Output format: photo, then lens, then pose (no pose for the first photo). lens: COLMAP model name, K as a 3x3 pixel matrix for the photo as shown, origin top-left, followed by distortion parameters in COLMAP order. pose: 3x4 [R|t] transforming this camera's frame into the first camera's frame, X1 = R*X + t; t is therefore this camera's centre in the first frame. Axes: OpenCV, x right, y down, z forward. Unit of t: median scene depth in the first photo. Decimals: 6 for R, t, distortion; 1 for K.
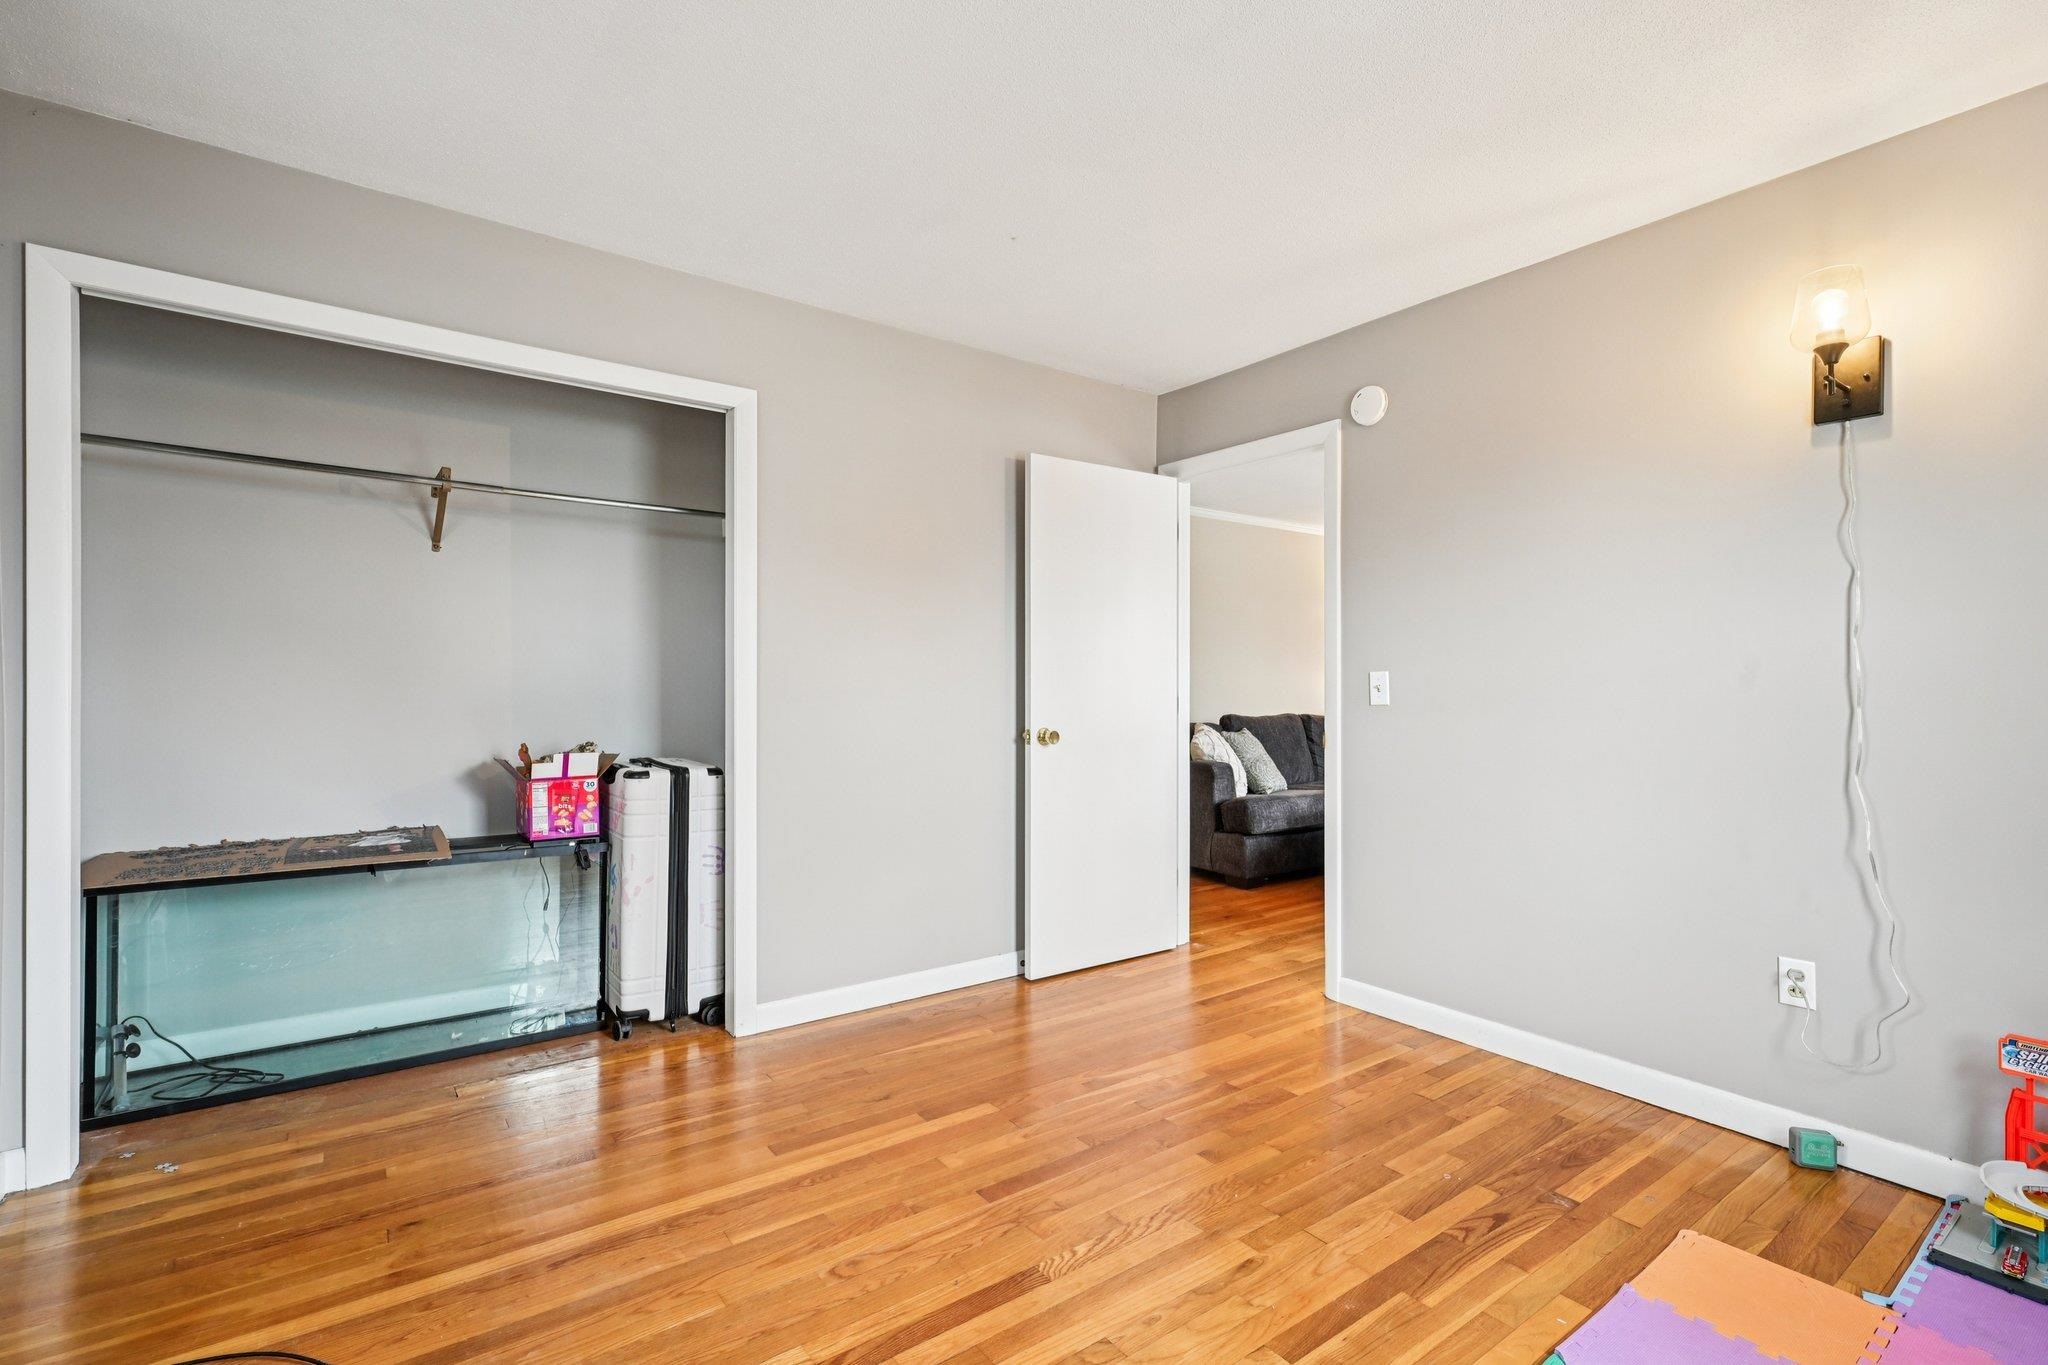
lens RADIAL K [[924.8, 0, 1024.0], [0, 924.8, 682.5], [0, 0, 1]] dist [0.003184, -0.000087]
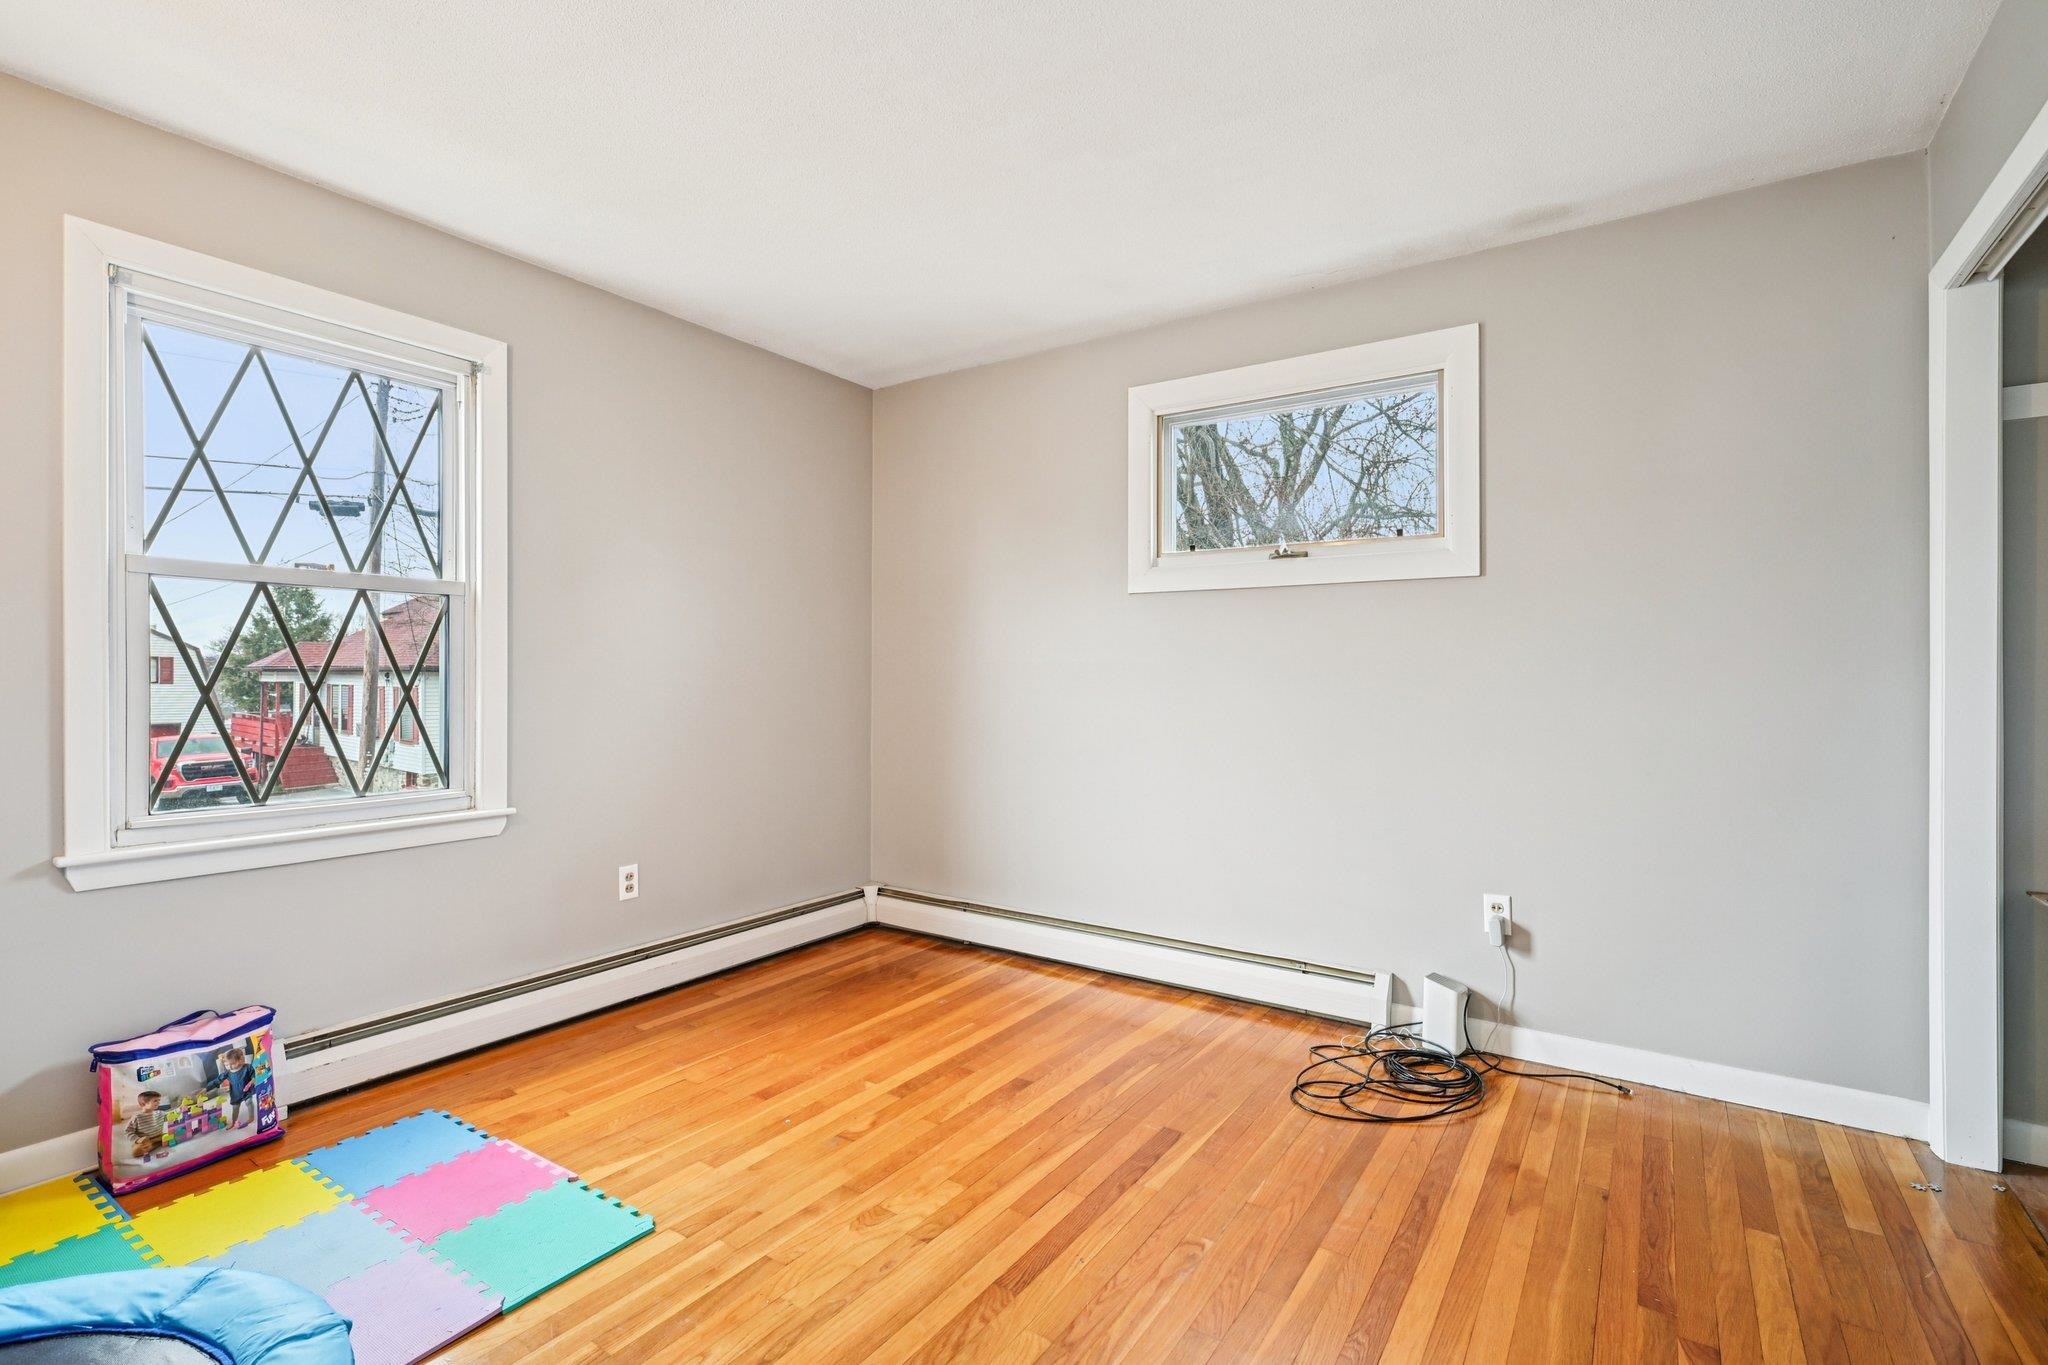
lens RADIAL K [[924.8, 0, 1024.0], [0, 924.8, 682.5], [0, 0, 1]] dist [0.003184, -0.000087]
pose [[-0.940594, -0.004880, -0.339497, 0.340675], [-0.003371, 0.999982, -0.005037, 0.016148], [0.339516, -0.003593, -0.940594, 1.963587]]
